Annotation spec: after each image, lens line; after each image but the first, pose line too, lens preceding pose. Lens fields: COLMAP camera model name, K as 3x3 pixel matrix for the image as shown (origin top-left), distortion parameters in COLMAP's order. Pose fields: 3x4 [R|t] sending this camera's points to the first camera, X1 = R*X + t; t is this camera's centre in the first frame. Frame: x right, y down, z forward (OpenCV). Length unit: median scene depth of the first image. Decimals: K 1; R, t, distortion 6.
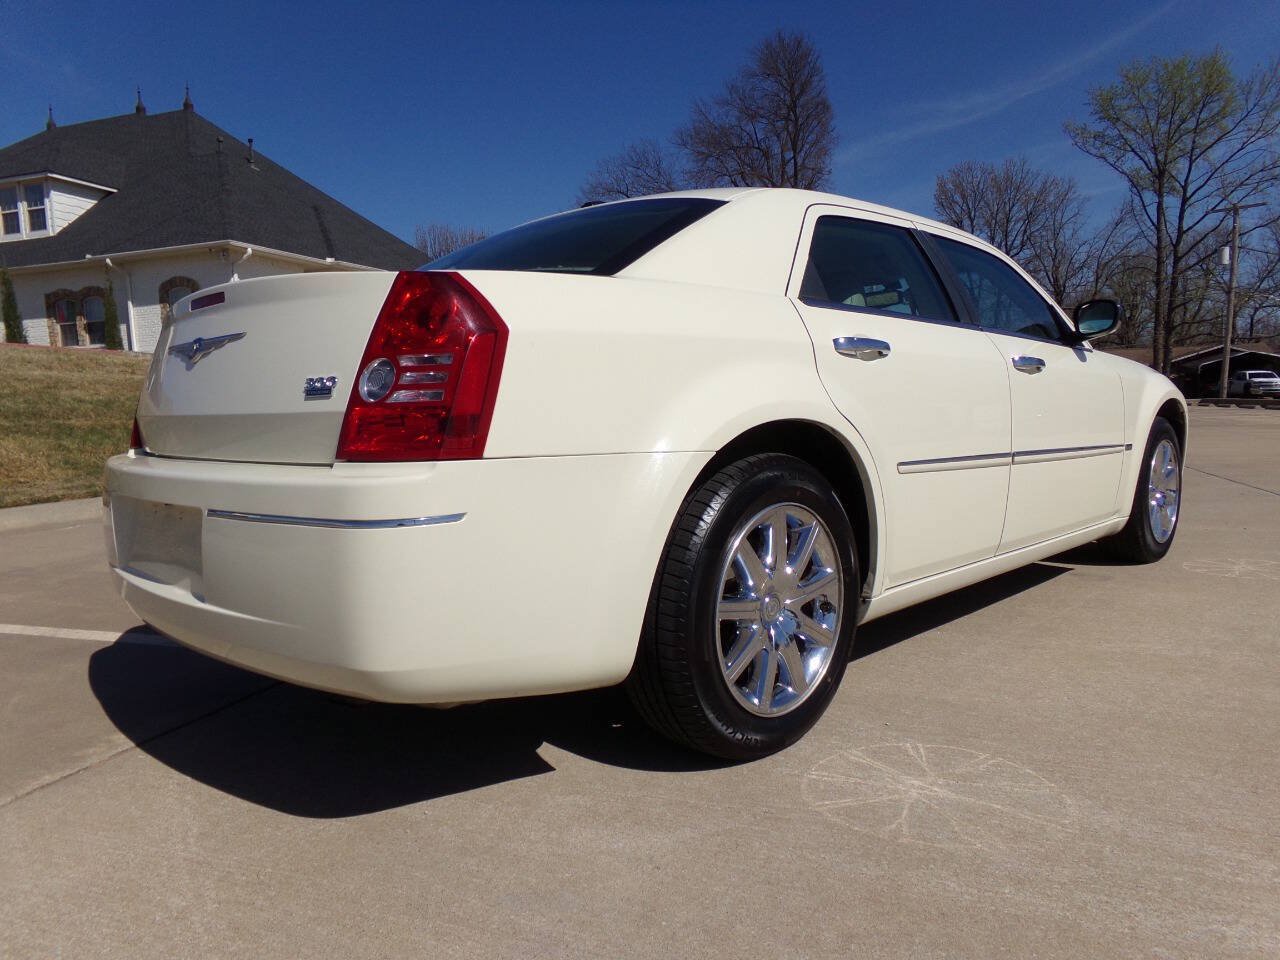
lens RADIAL K [[871.7, 0, 641.0], [0, 871.7, 484.1], [0, 0, 1]] dist [-0.002925, 0.018476]
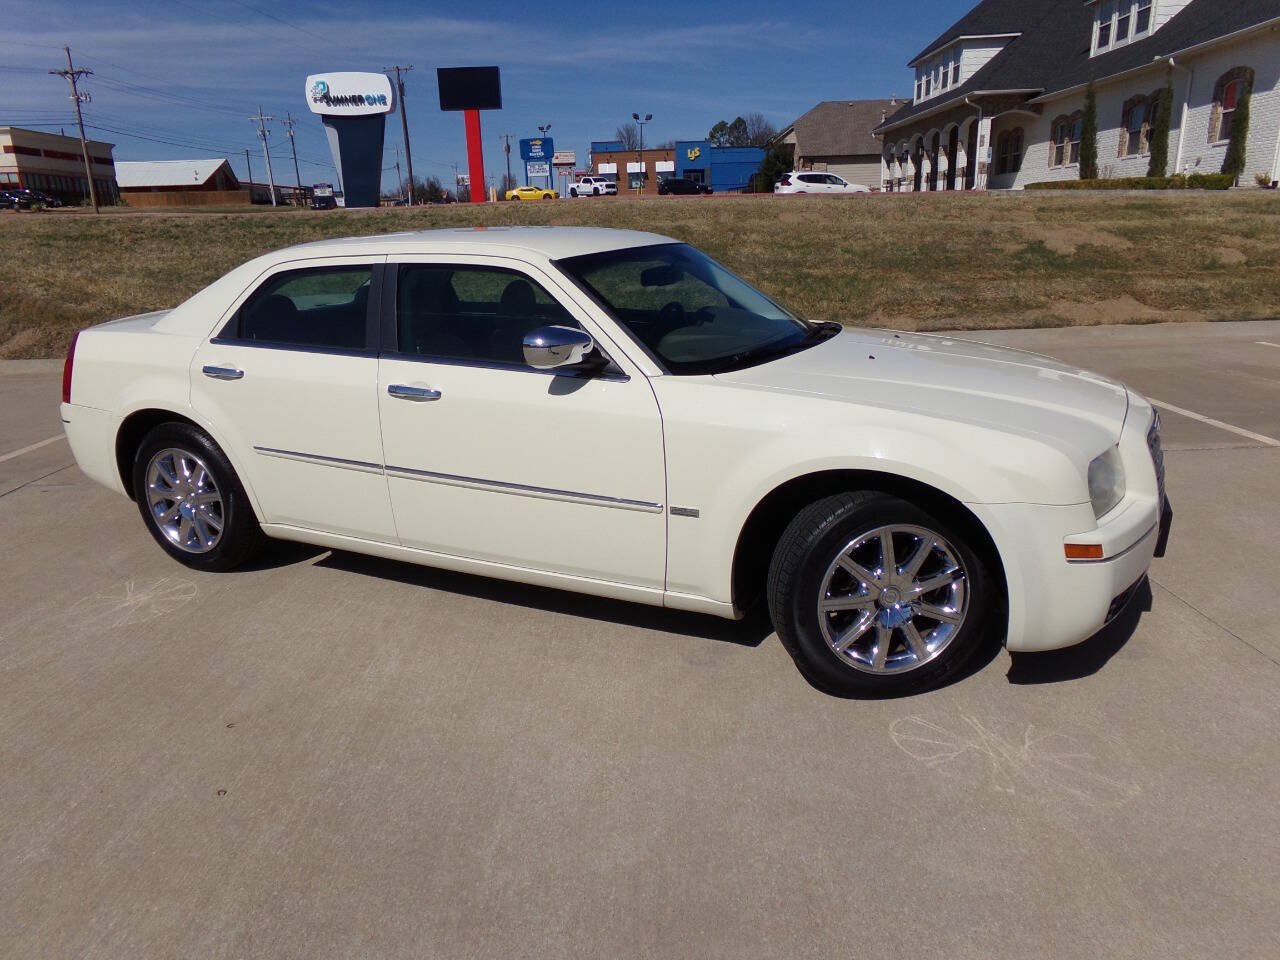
lens RADIAL K [[871.7, 0, 637.6], [0, 871.7, 471.9], [0, 0, 1]] dist [-0.002925, 0.018476]
pose [[0.344288, 0.274778, -0.897754, 2.123210], [-0.066461, 0.960947, 0.268632, -0.485574], [0.936509, -0.032822, 0.349105, 1.196408]]
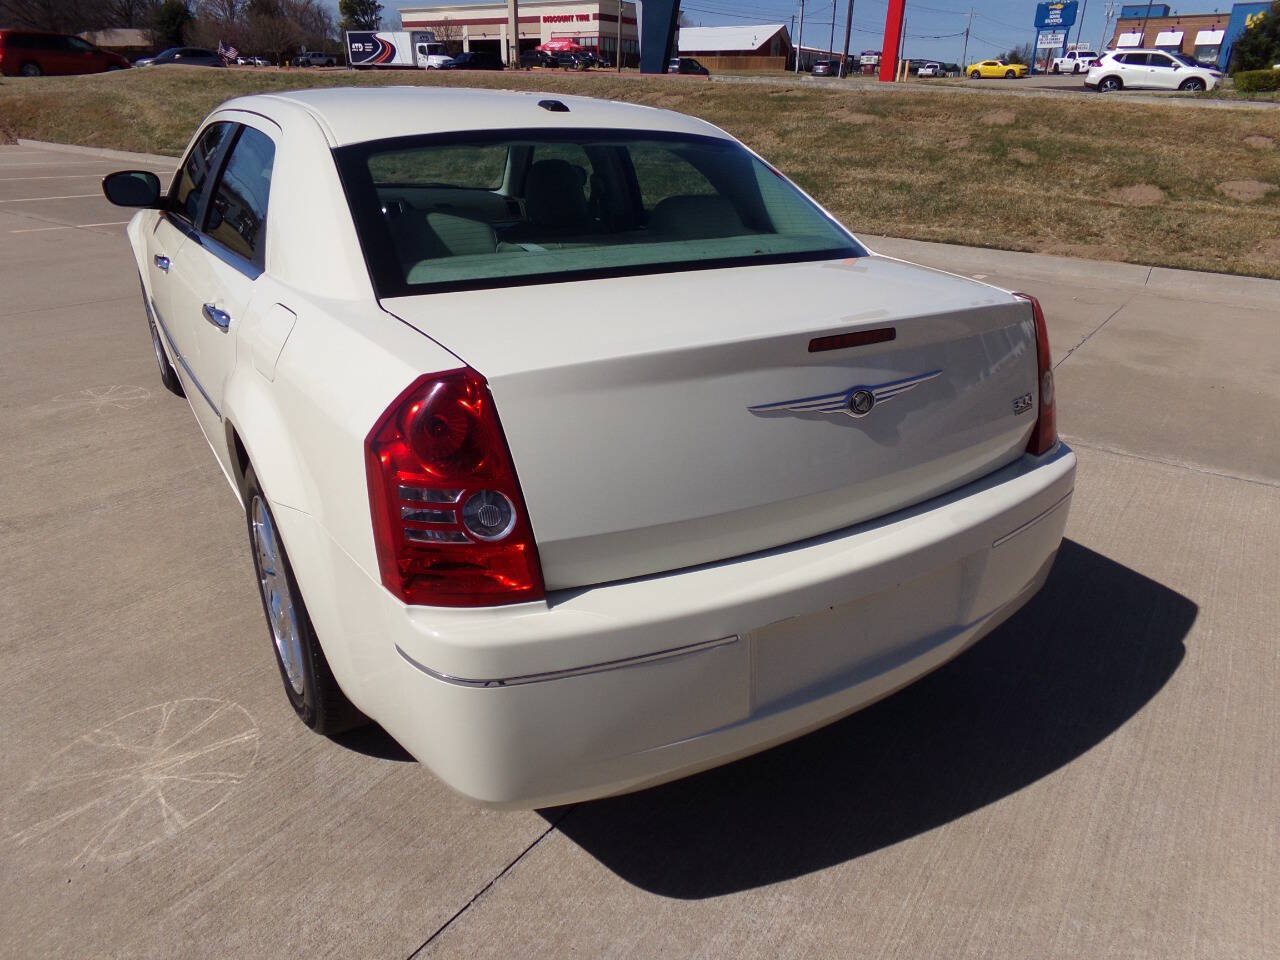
lens RADIAL K [[871.7, 0, 642.5], [0, 871.7, 482.7], [0, 0, 1]] dist [-0.002925, 0.018476]
pose [[-0.294595, 0.405533, -0.865308, 3.949565], [-0.102674, 0.886818, 0.450569, -1.129786], [0.950091, 0.221580, -0.219614, 7.746261]]
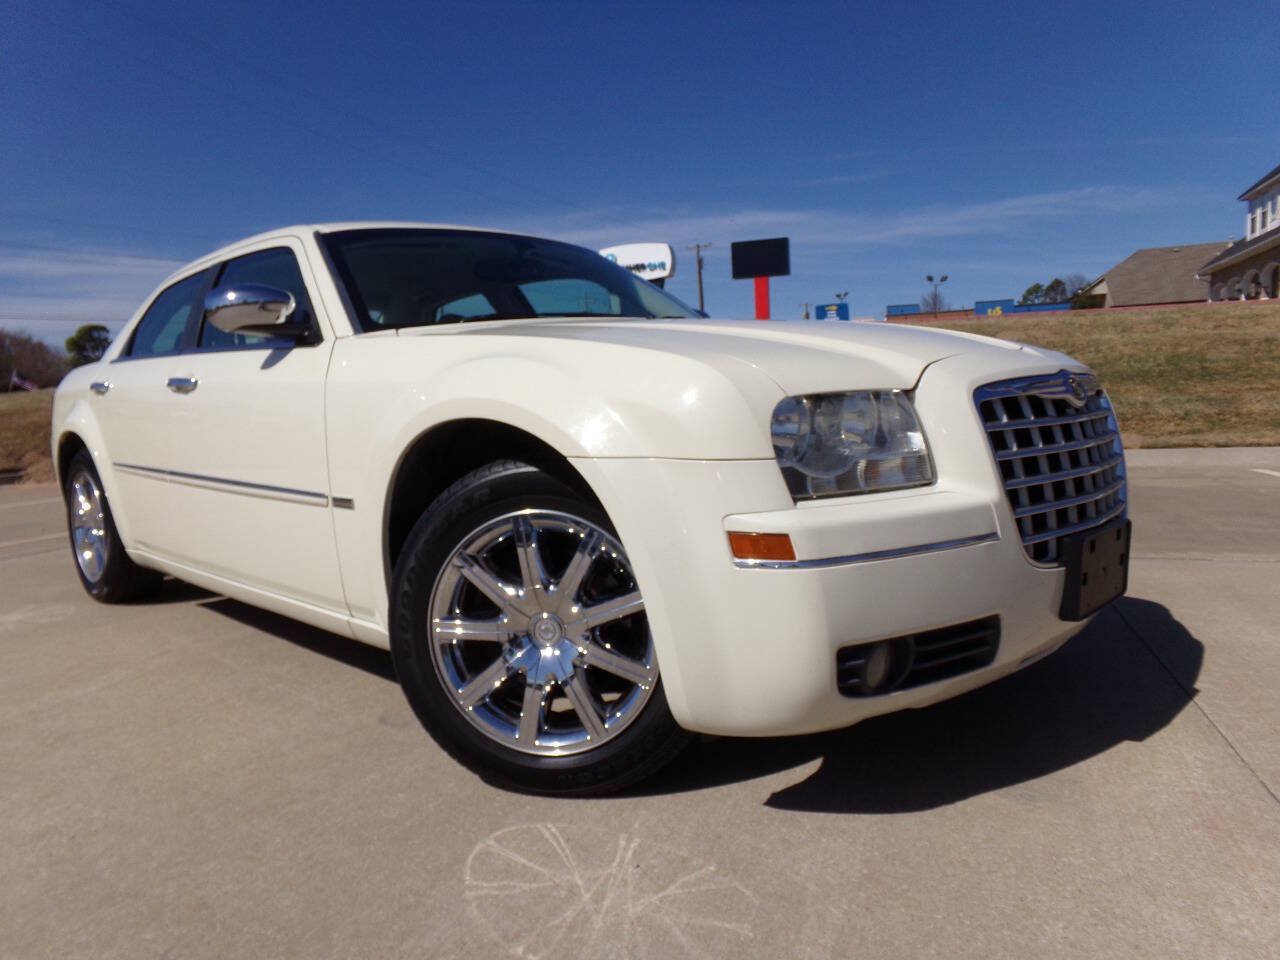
lens RADIAL K [[871.7, 0, 637.2], [0, 871.7, 476.2], [0, 0, 1]] dist [-0.002925, 0.018476]
pose [[0.011982, 0.112985, -0.993524, 1.964236], [-0.052141, 0.992315, 0.112219, -0.233156], [0.998568, 0.050459, 0.017782, 2.048357]]
